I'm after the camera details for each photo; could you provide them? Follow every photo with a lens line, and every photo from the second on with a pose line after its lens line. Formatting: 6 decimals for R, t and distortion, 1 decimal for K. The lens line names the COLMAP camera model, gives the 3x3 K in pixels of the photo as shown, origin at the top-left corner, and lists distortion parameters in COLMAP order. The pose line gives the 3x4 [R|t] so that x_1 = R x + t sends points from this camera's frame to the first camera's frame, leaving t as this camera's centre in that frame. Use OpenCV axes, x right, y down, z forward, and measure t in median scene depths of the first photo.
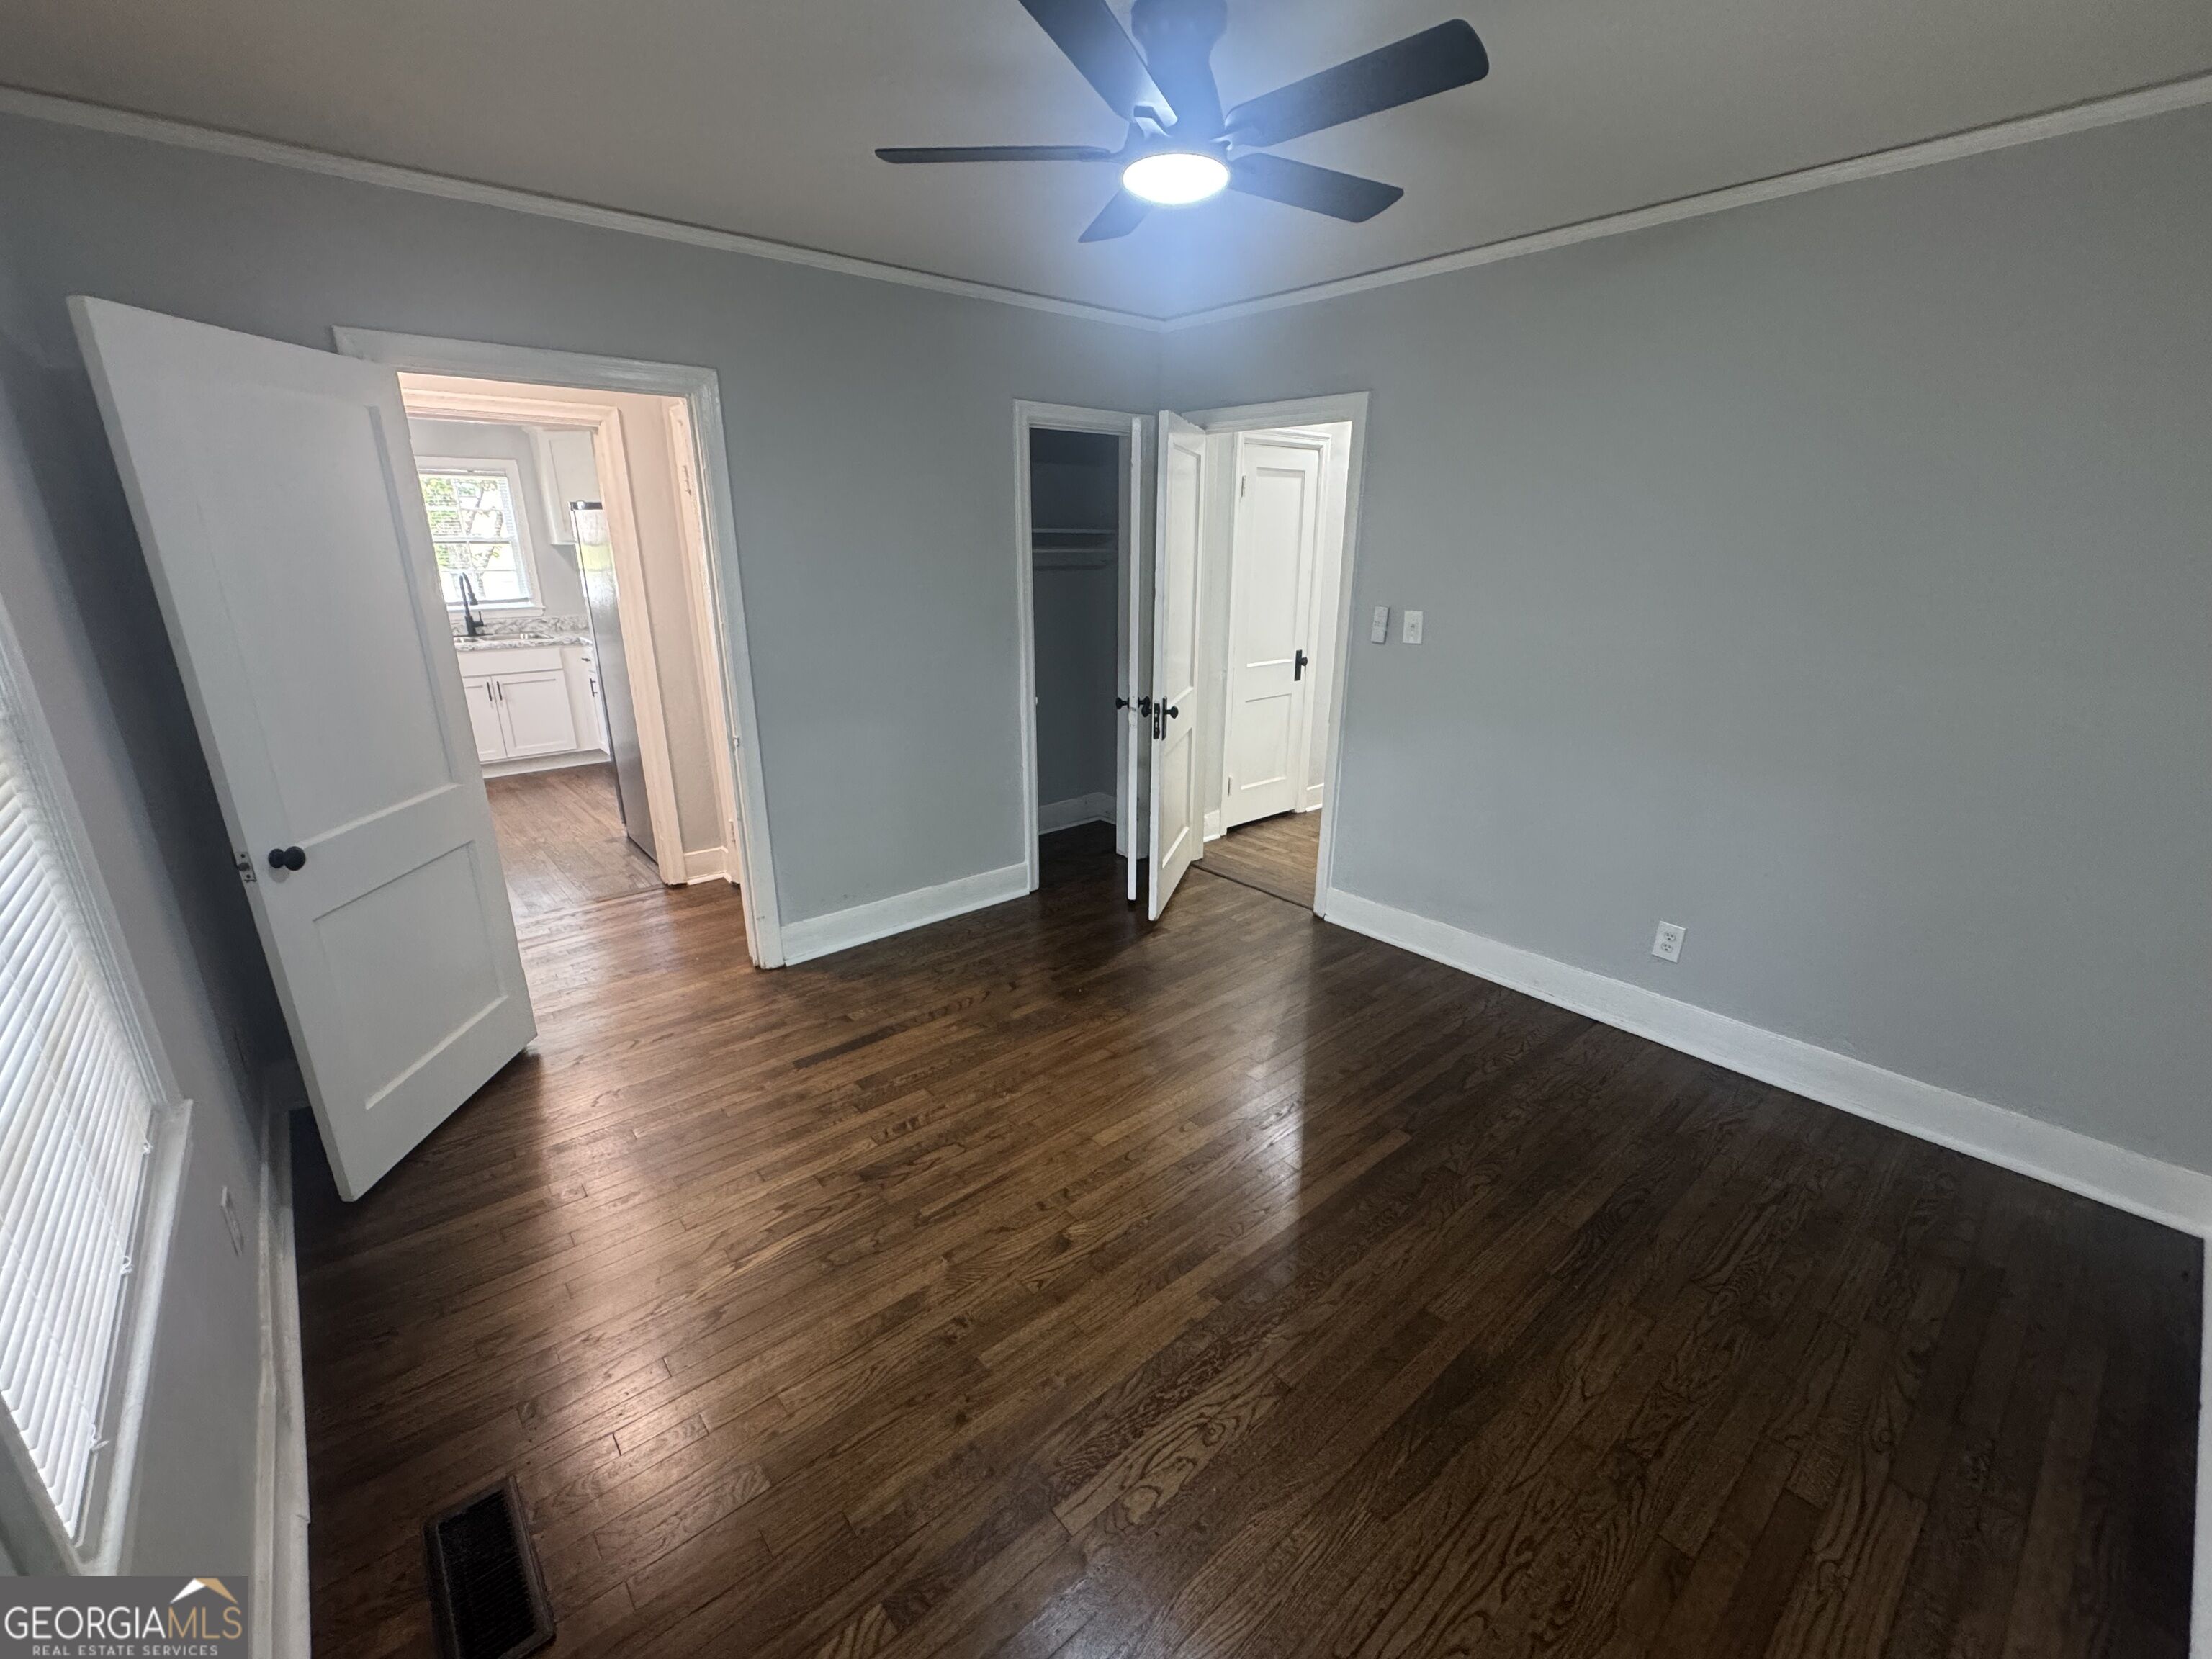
lens RADIAL K [[928.7, 0, 1101.2], [0, 928.7, 828.7], [0, 0, 1]] dist [-0.002134, -0.000100]
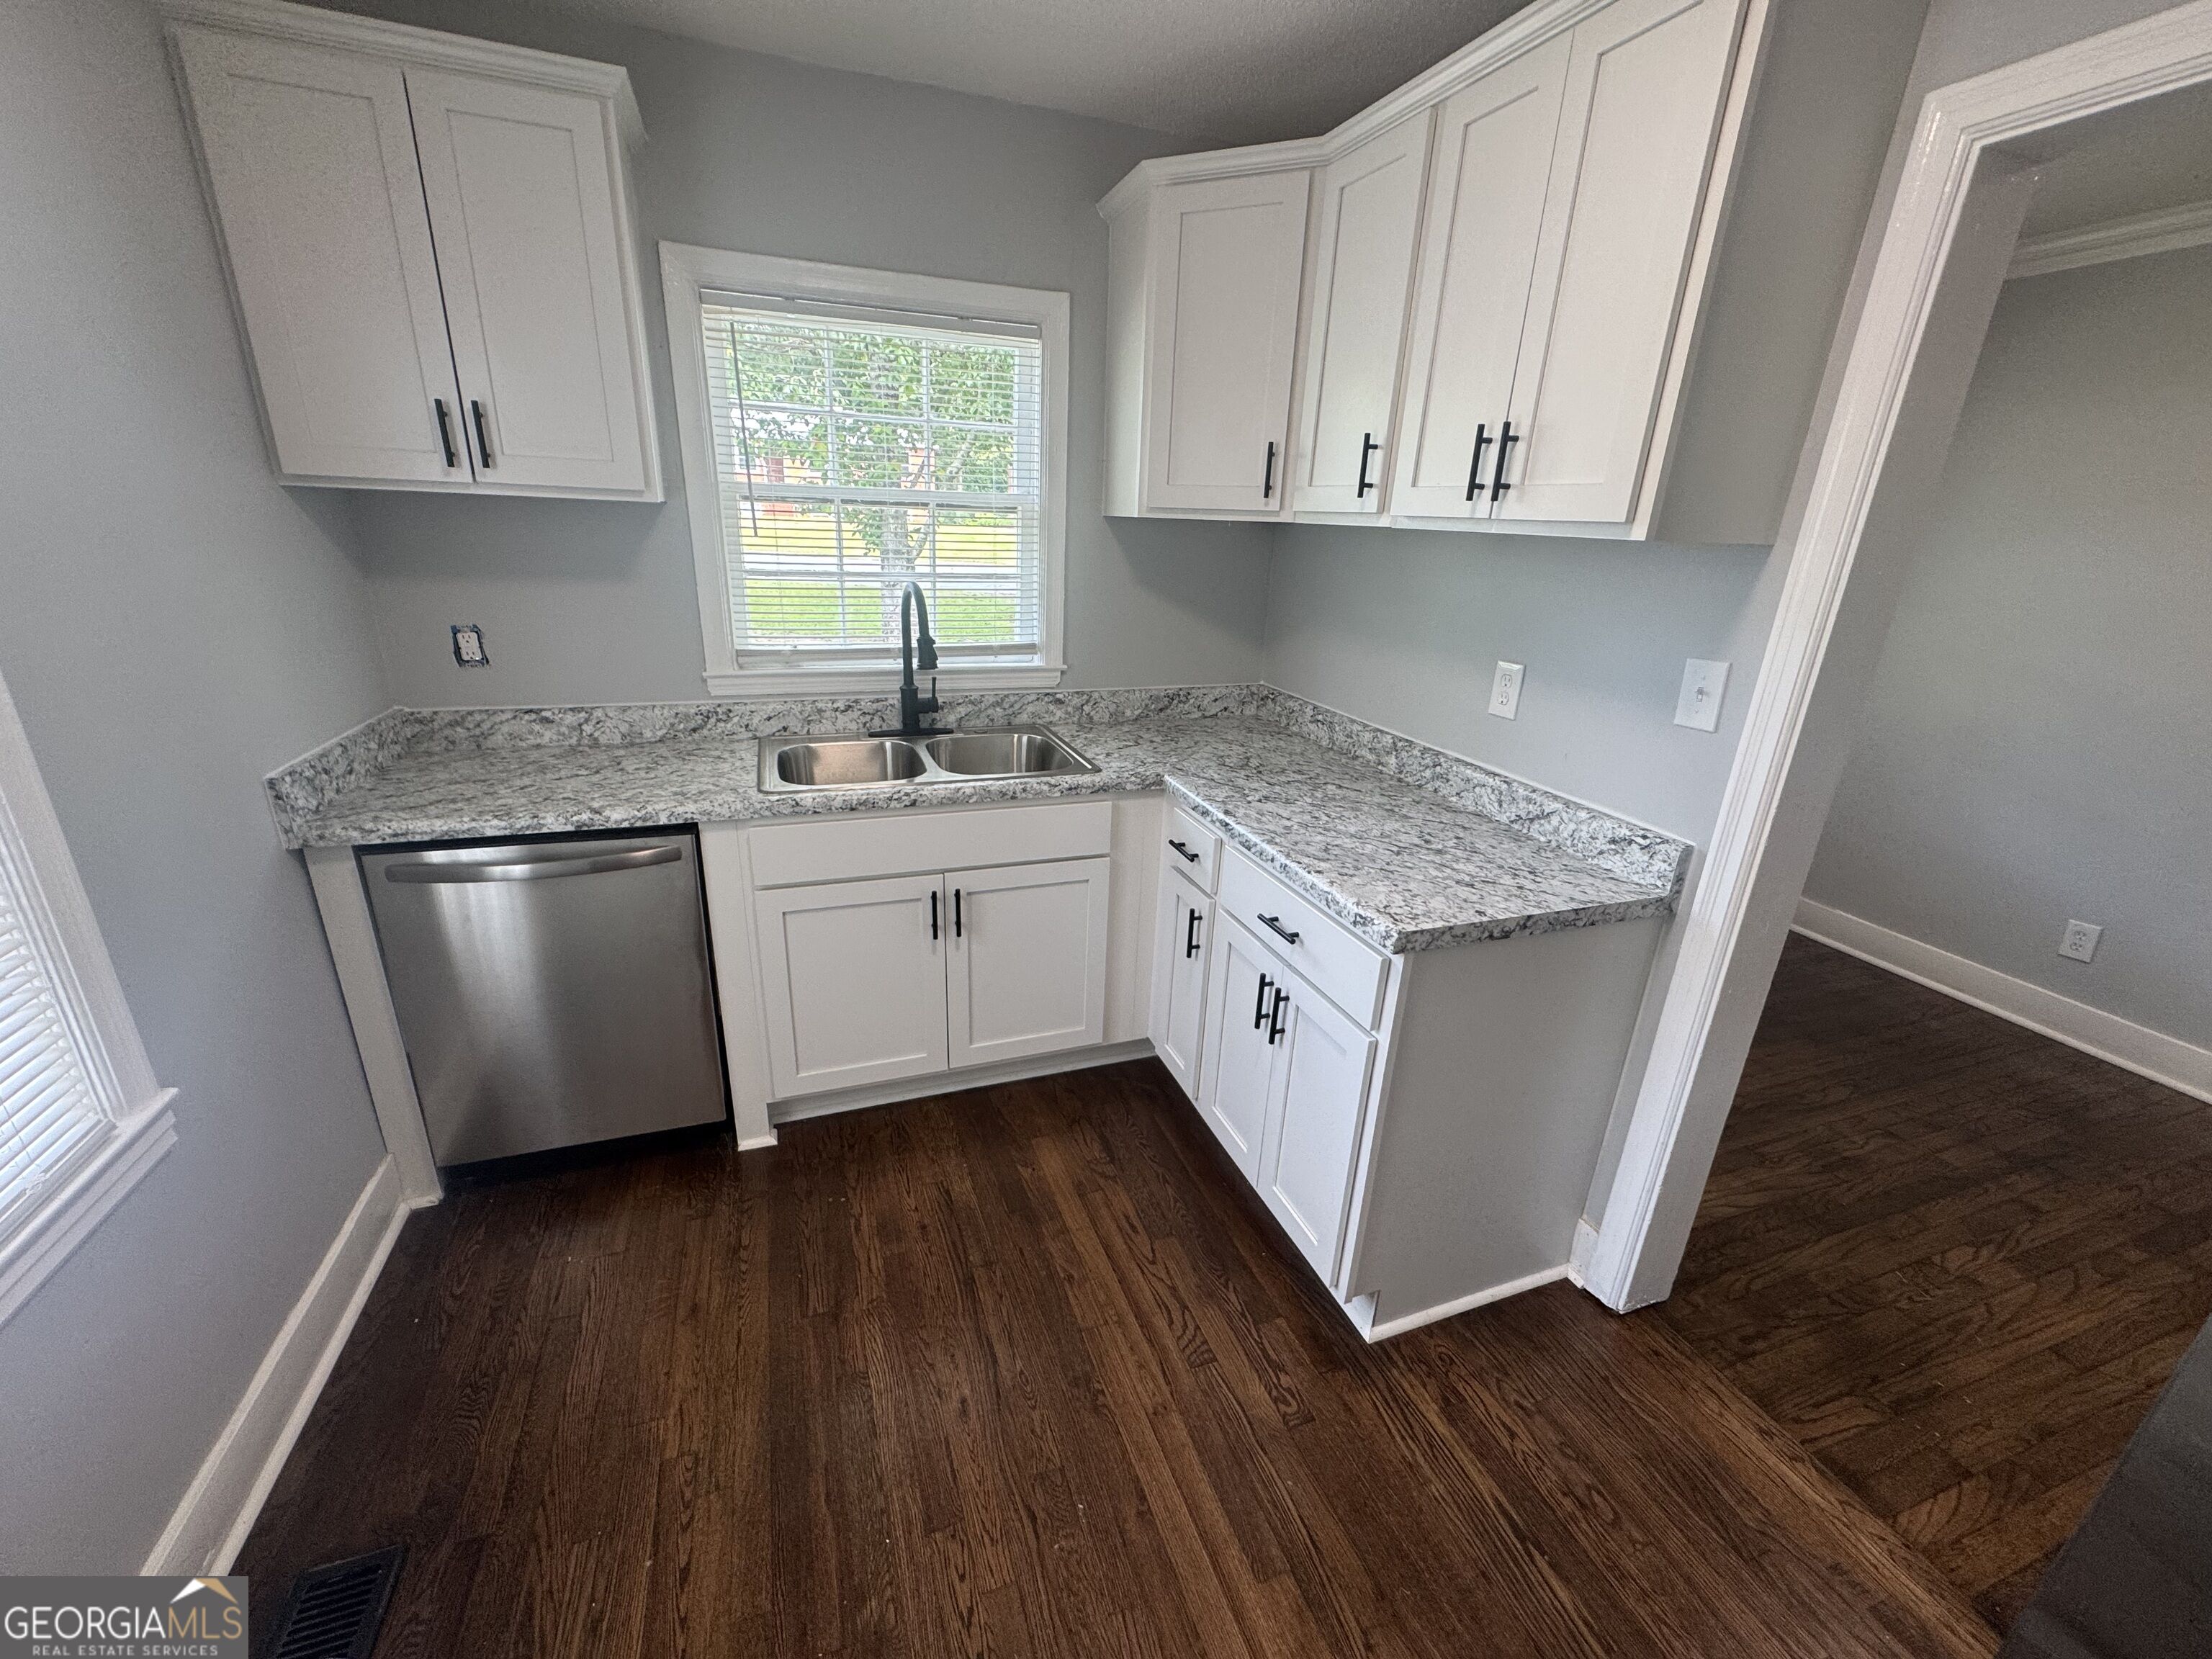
lens RADIAL K [[883.4, 0, 1107.0], [0, 883.4, 832.1], [0, 0, 1]] dist [-0.000440, -0.000352]
pose [[0.936850, 0.150776, -0.315562, -0.471853], [-0.142590, 0.988568, 0.049012, -0.198875], [0.319344, -0.000921, 0.947638, 0.664717]]
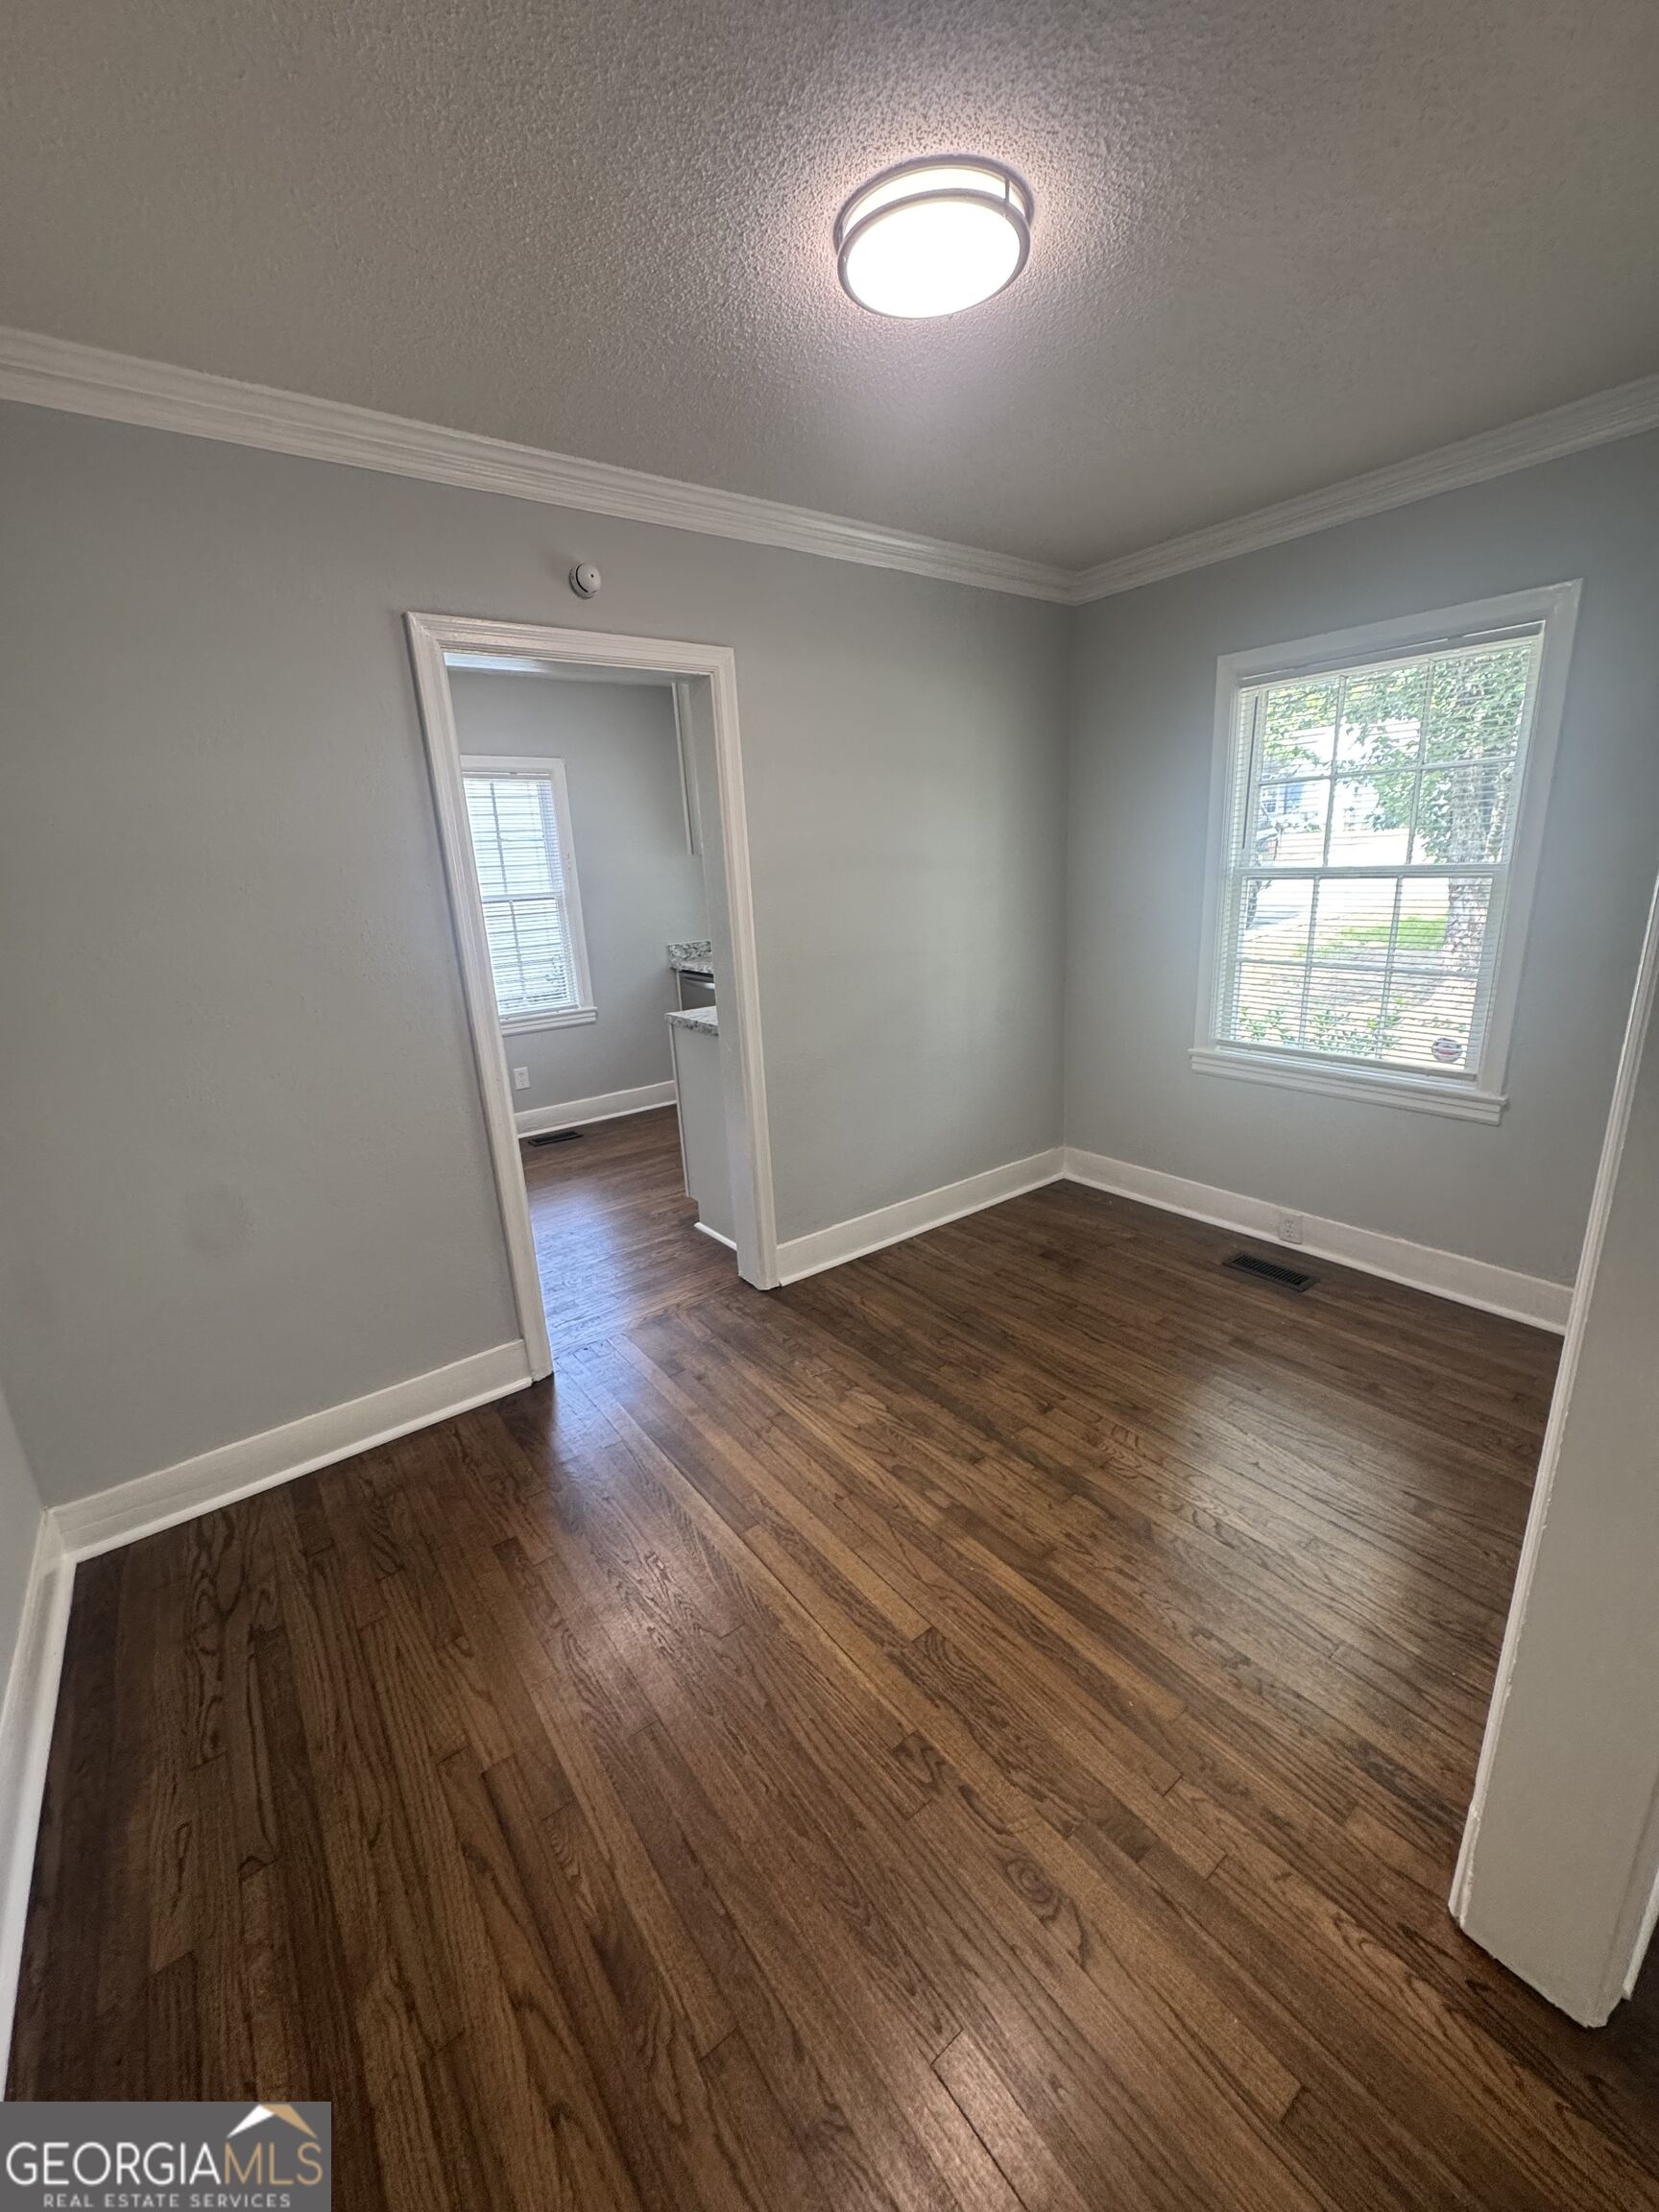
lens RADIAL K [[883.4, 0, 836.4], [0, 883.4, 1106.0], [0, 0, 1]] dist [-0.000440, -0.000352]
pose [[-0.055261, 0.267307, -0.962026, -0.259818], [-0.262821, 0.925626, 0.272290, -0.238015], [0.963261, 0.267887, 0.019103, 0.794888]]
